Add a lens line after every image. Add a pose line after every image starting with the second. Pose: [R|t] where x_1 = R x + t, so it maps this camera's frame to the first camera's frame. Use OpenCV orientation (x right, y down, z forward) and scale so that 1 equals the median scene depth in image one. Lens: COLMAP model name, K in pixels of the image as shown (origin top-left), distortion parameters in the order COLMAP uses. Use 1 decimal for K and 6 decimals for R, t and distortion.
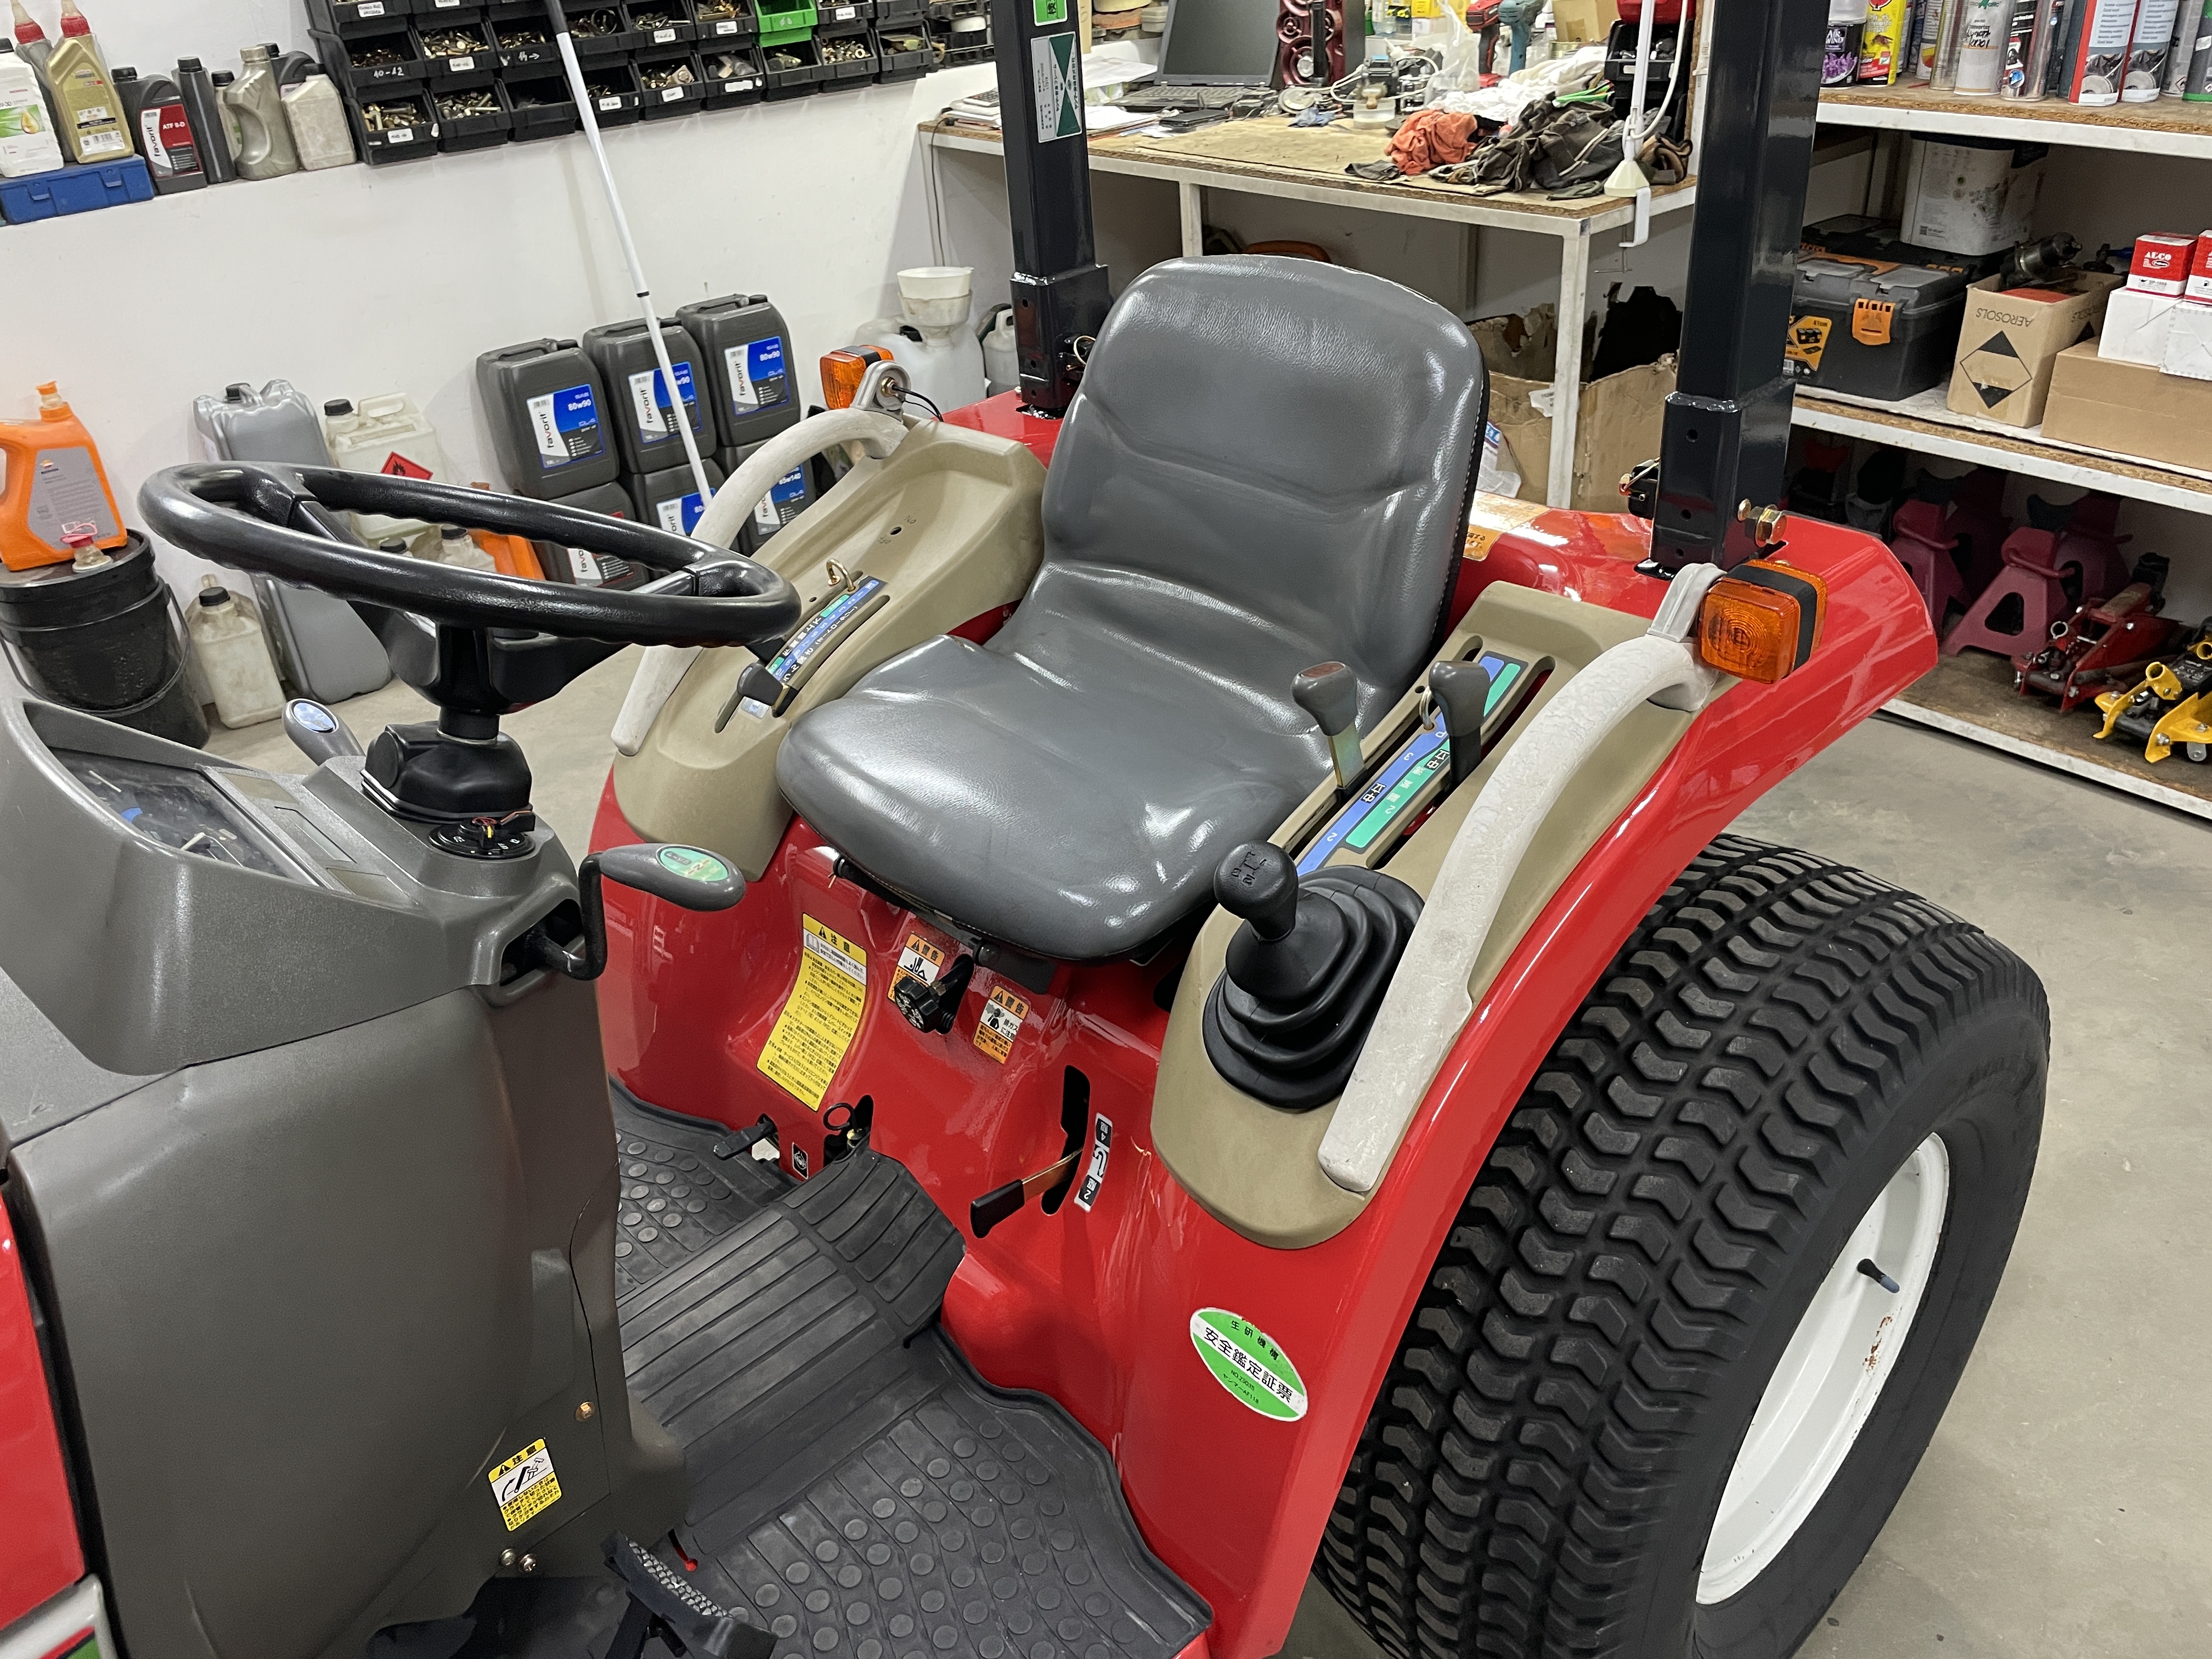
lens RADIAL K [[1686.1, 0, 1111.8], [0, 1686.1, 815.2], [0, 0, 1]] dist [0.077542, -0.111514]
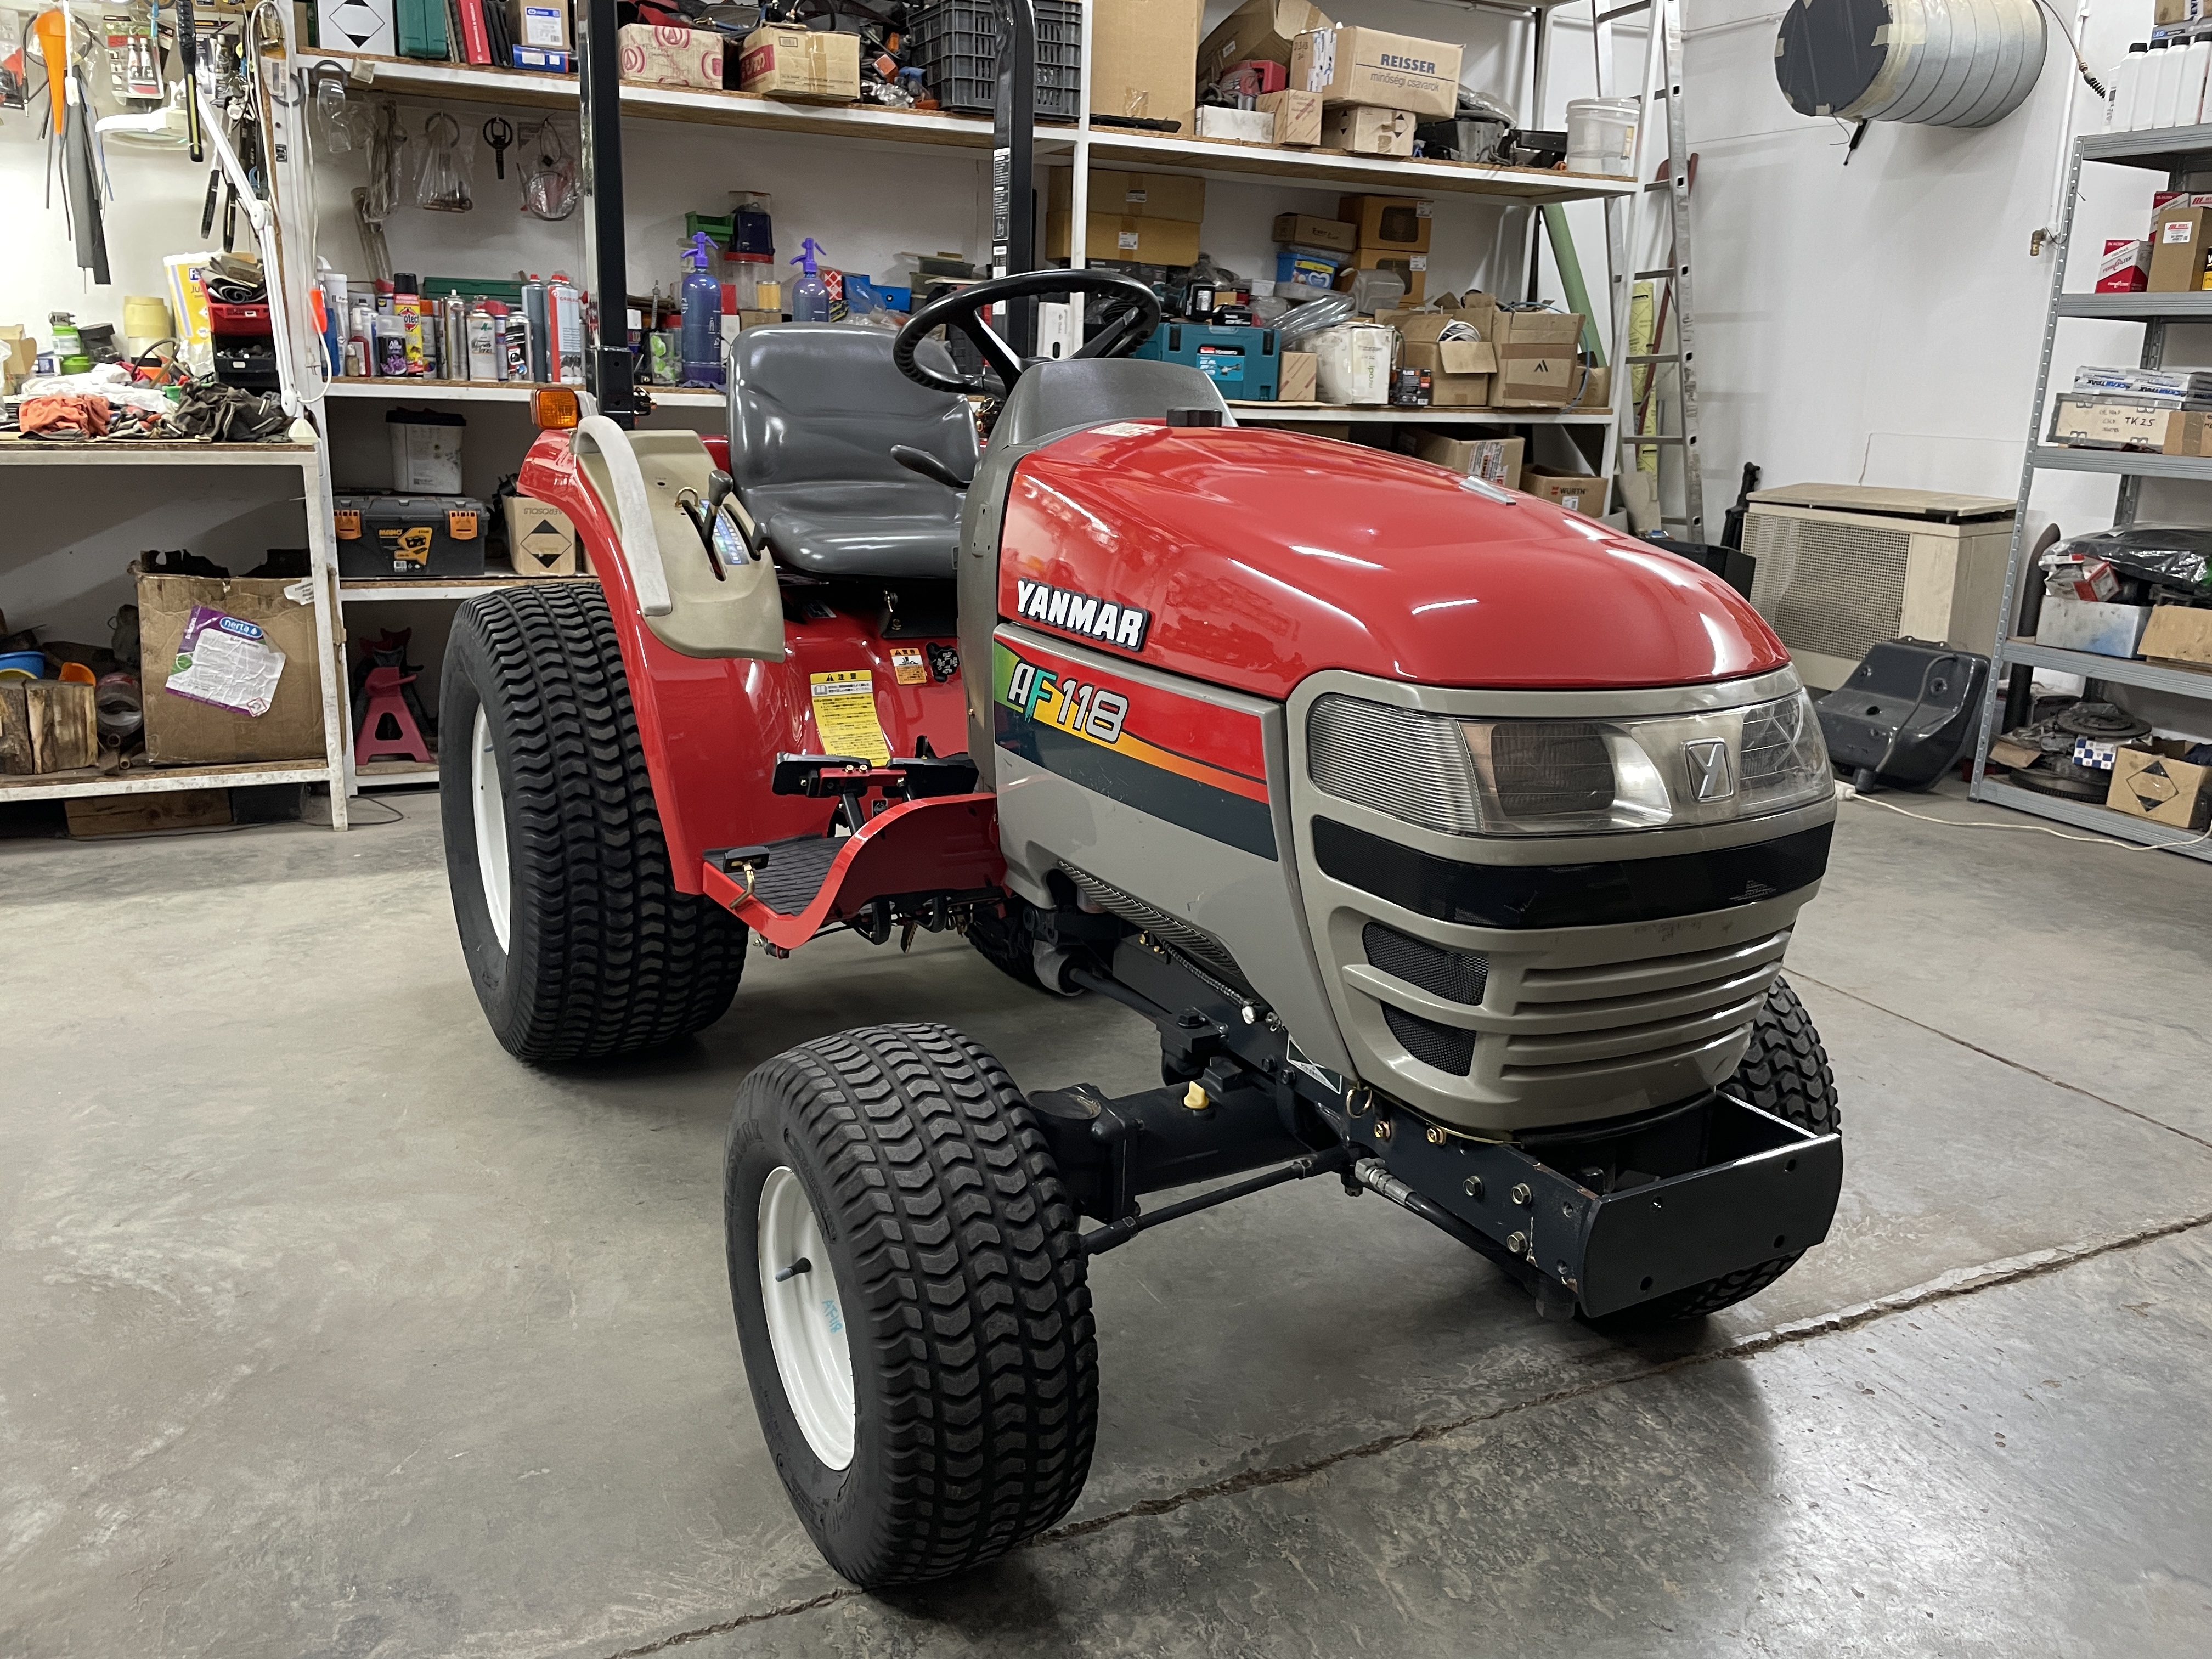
lens RADIAL K [[1686.1, 0, 1101.1], [0, 1686.1, 806.7], [0, 0, 1]] dist [0.077542, -0.111514]
pose [[0.232080, -0.165418, 0.958528, -0.944358], [0.447551, 0.893087, 0.045763, 0.123696], [-0.863618, 0.418370, 0.281301, 0.193951]]
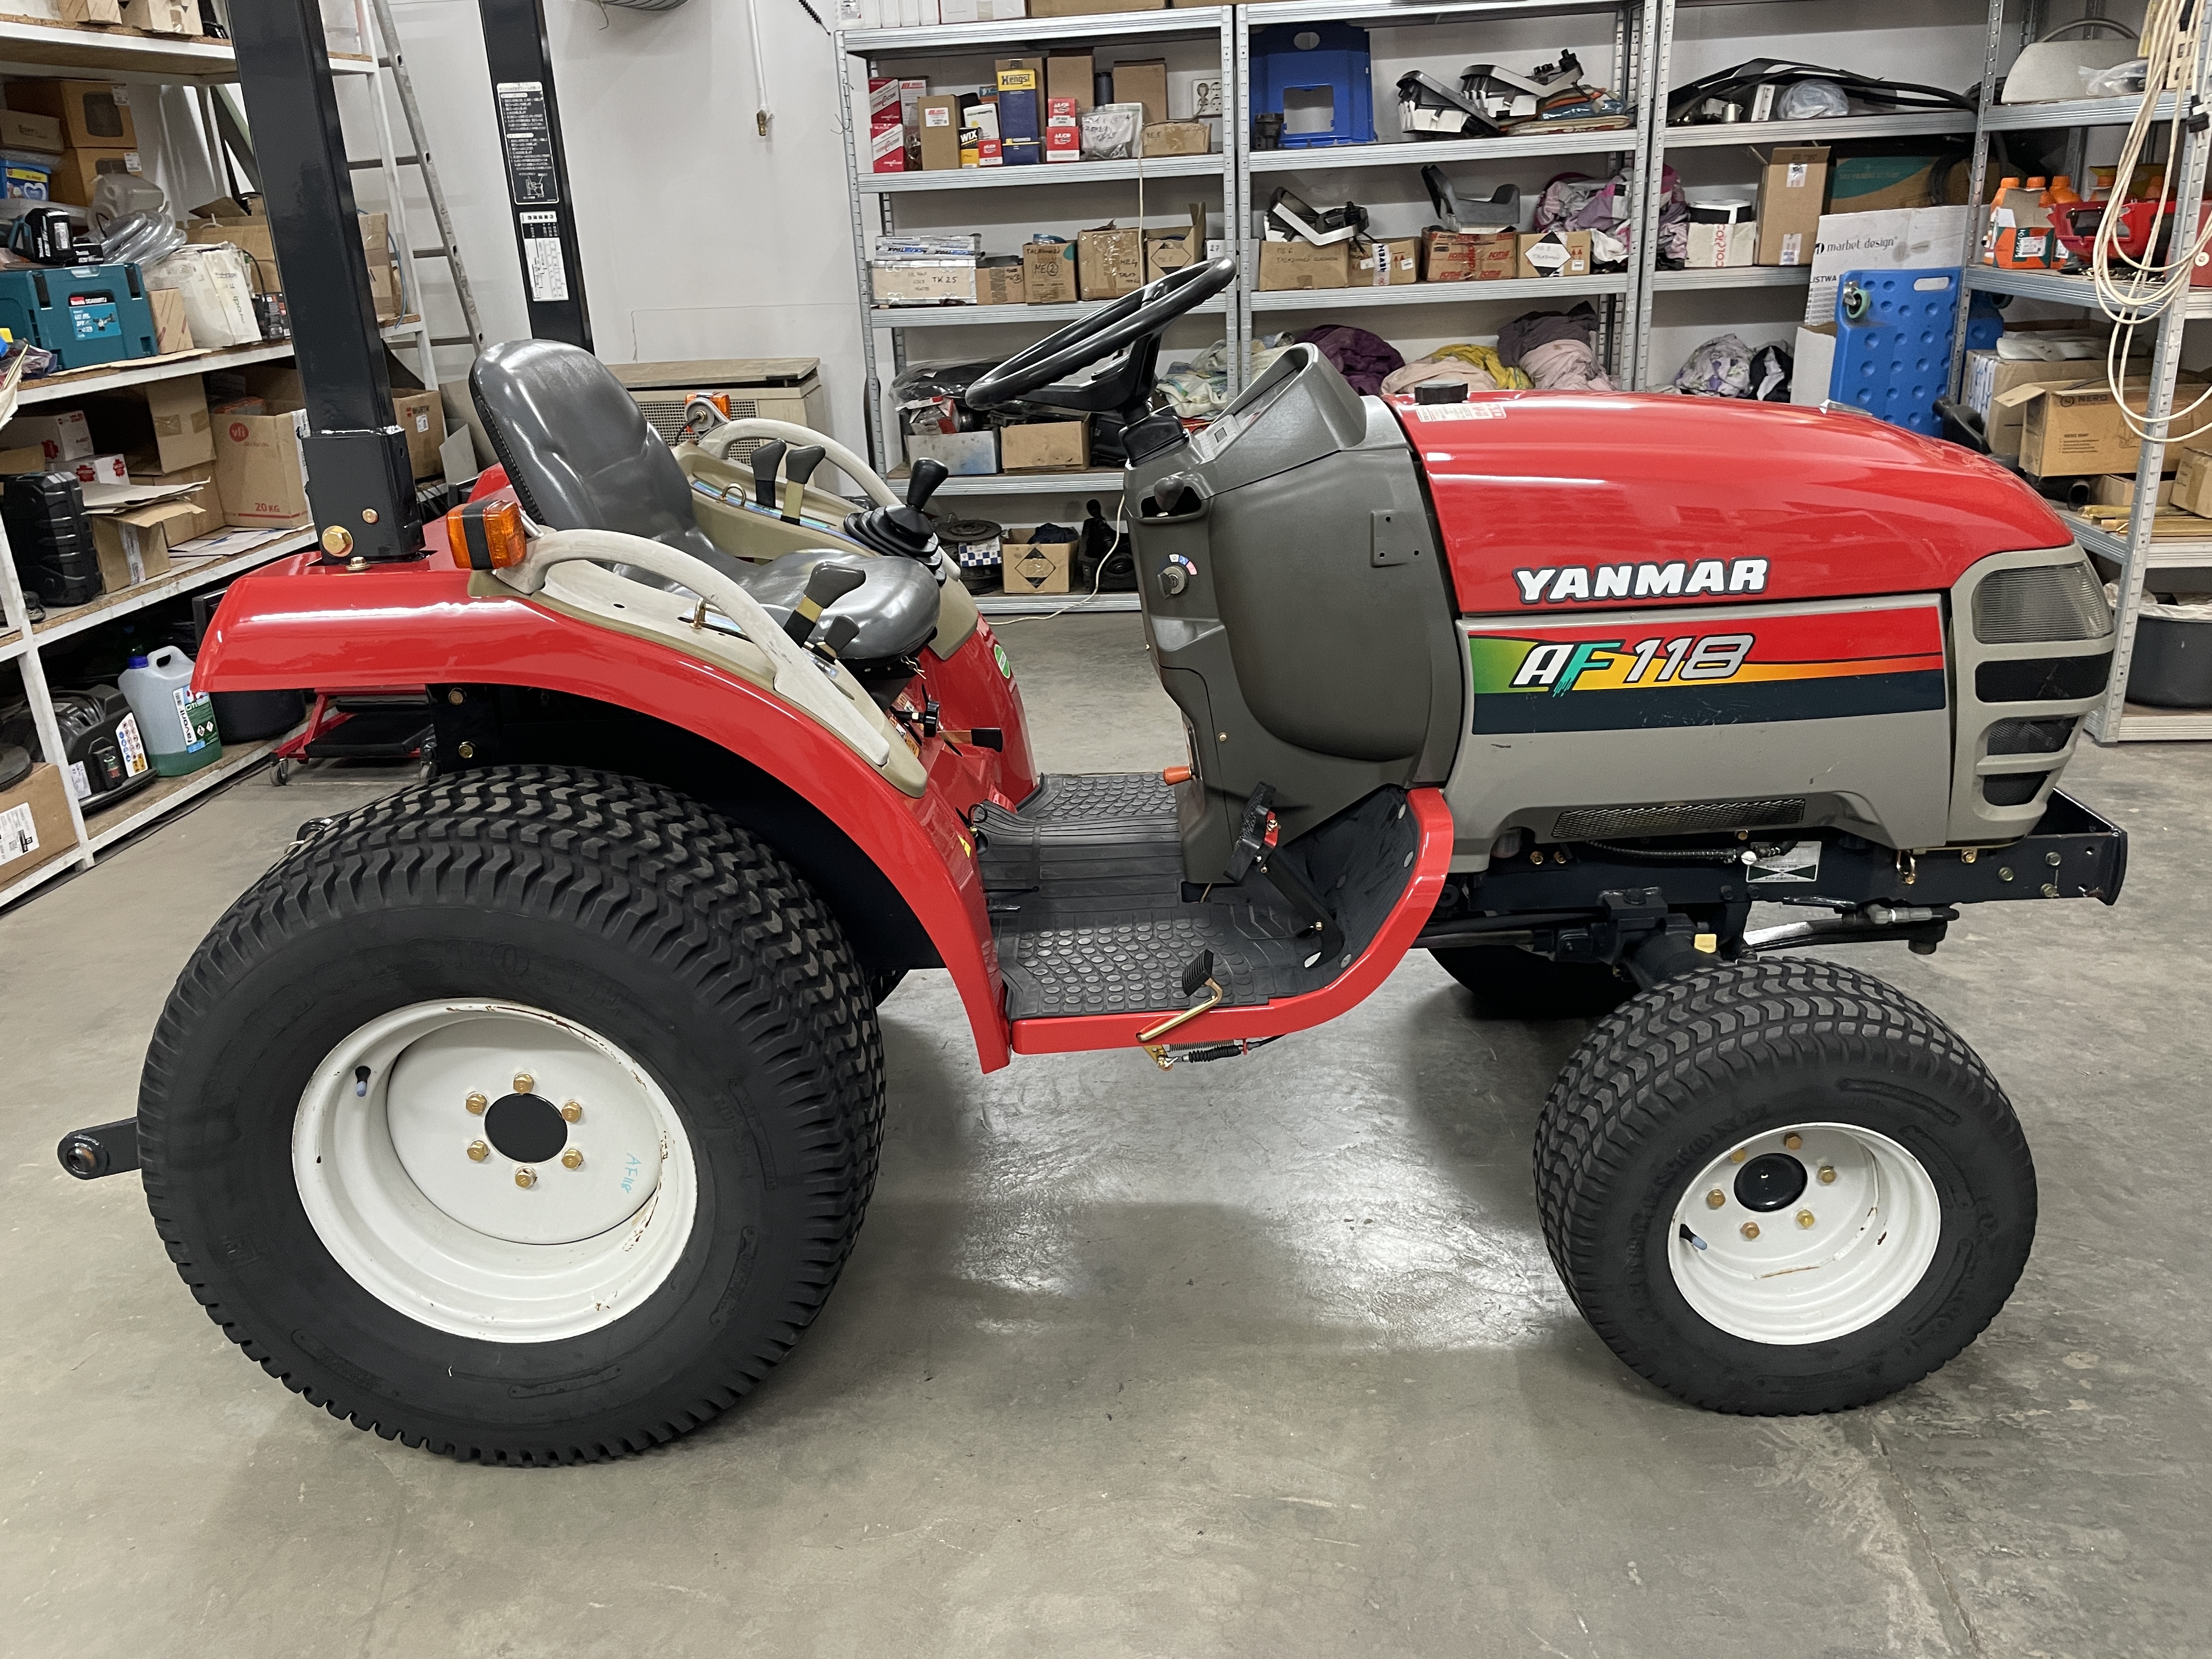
lens RADIAL K [[1686.1, 0, 1091.7], [0, 1686.1, 830.9], [0, 0, 1]] dist [0.077542, -0.111514]
pose [[-0.712407, -0.148046, 0.685973, -0.670990], [0.435007, 0.673880, 0.597206, -0.355123], [-0.550677, 0.723857, -0.415676, 0.827947]]
